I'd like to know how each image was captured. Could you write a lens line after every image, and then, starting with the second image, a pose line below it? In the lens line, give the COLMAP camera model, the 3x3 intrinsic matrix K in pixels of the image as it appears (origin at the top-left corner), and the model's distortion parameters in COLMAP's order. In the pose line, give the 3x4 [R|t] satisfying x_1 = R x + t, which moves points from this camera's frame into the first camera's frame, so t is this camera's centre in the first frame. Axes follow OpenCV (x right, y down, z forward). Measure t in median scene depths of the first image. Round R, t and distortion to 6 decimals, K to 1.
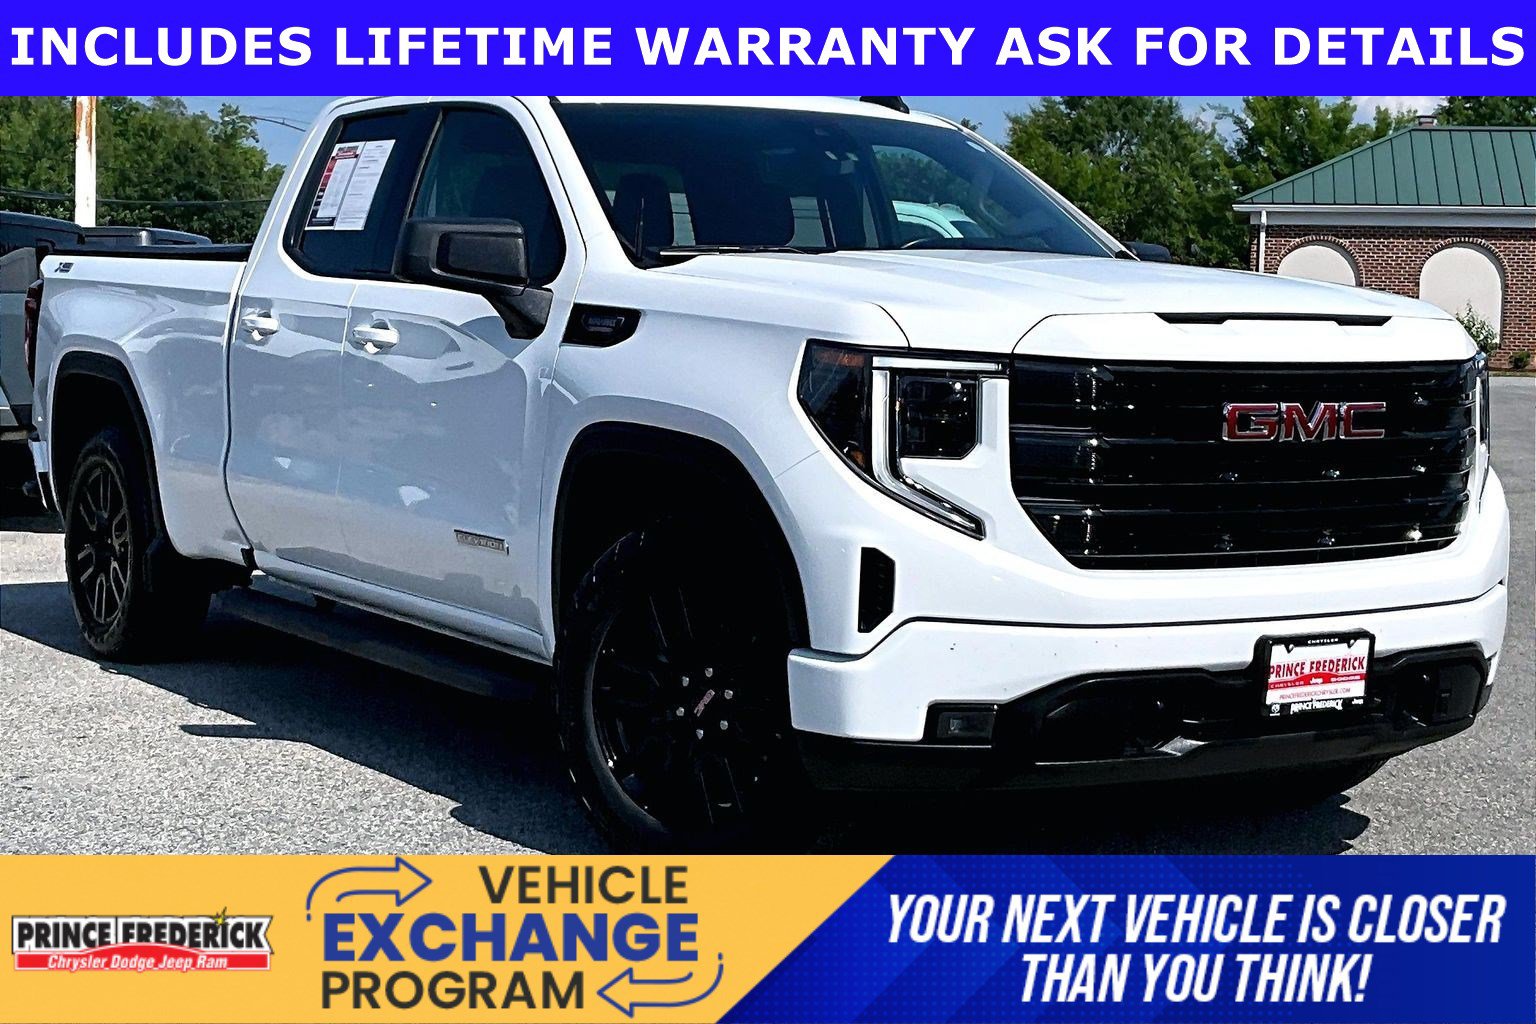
lens RADIAL K [[2482.1, 0, 768.0], [0, 2482.1, 512.0], [0, 0, 1]] dist [0.014656, -0.060321]
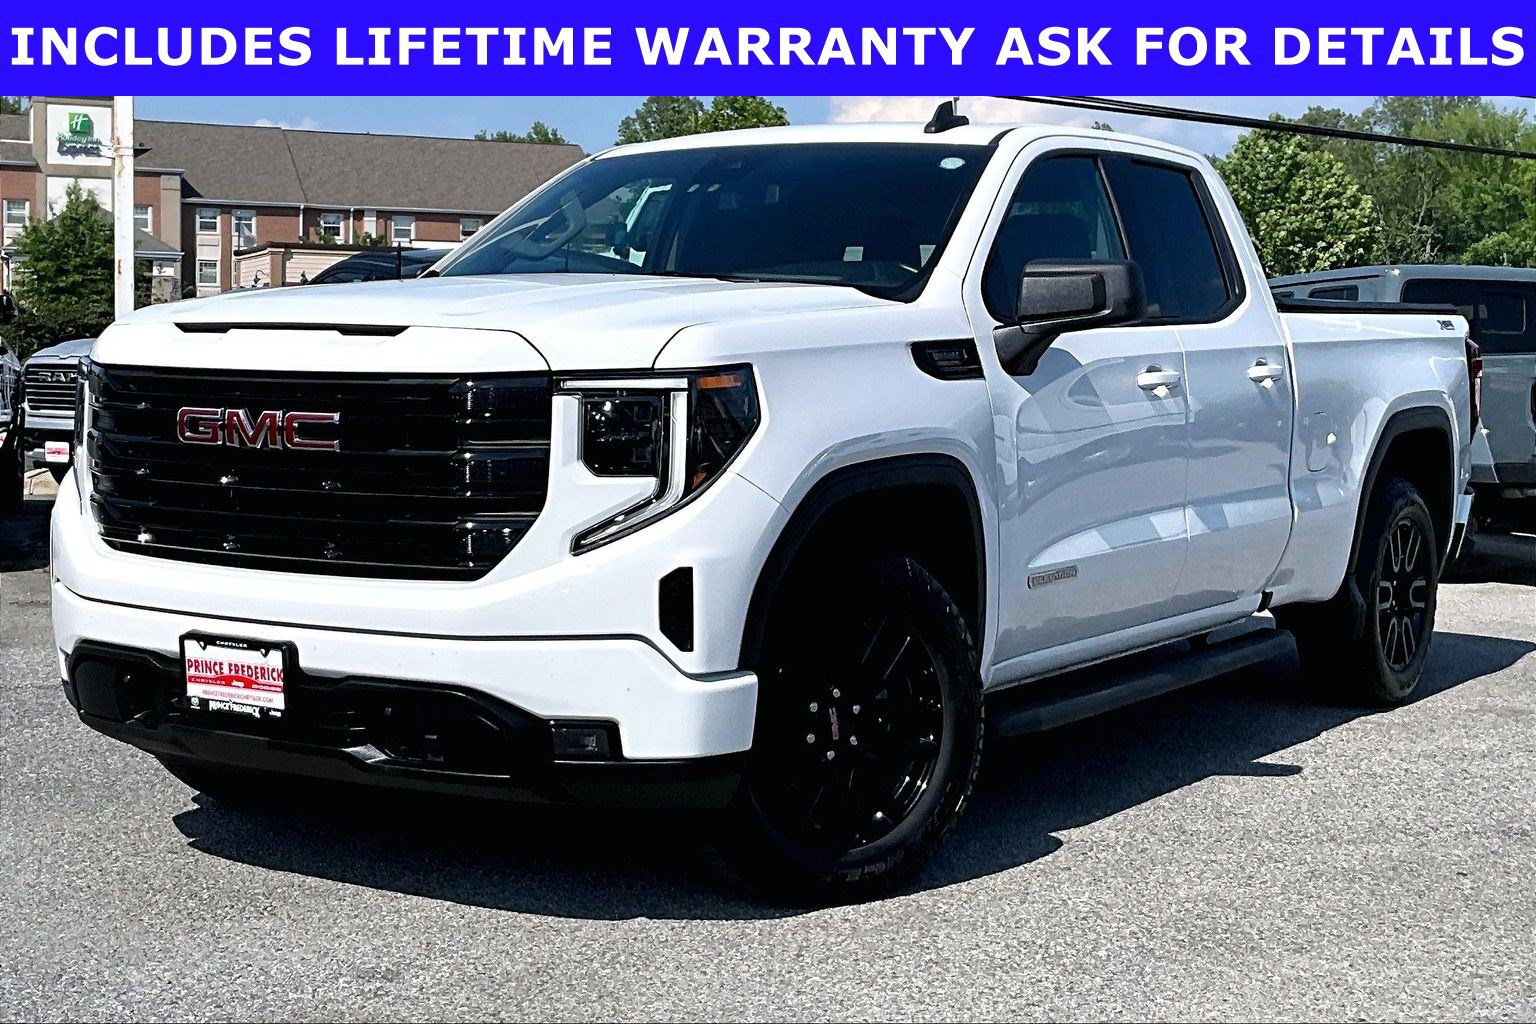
lens RADIAL K [[2482.1, 0, 768.0], [0, 2482.1, 512.0], [0, 0, 1]] dist [0.014656, -0.060321]
pose [[0.398216, 0.054275, -0.915684, 1.237938], [-0.080527, 0.996462, 0.024043, -0.043947], [0.913750, 0.064163, 0.401178, 0.790522]]
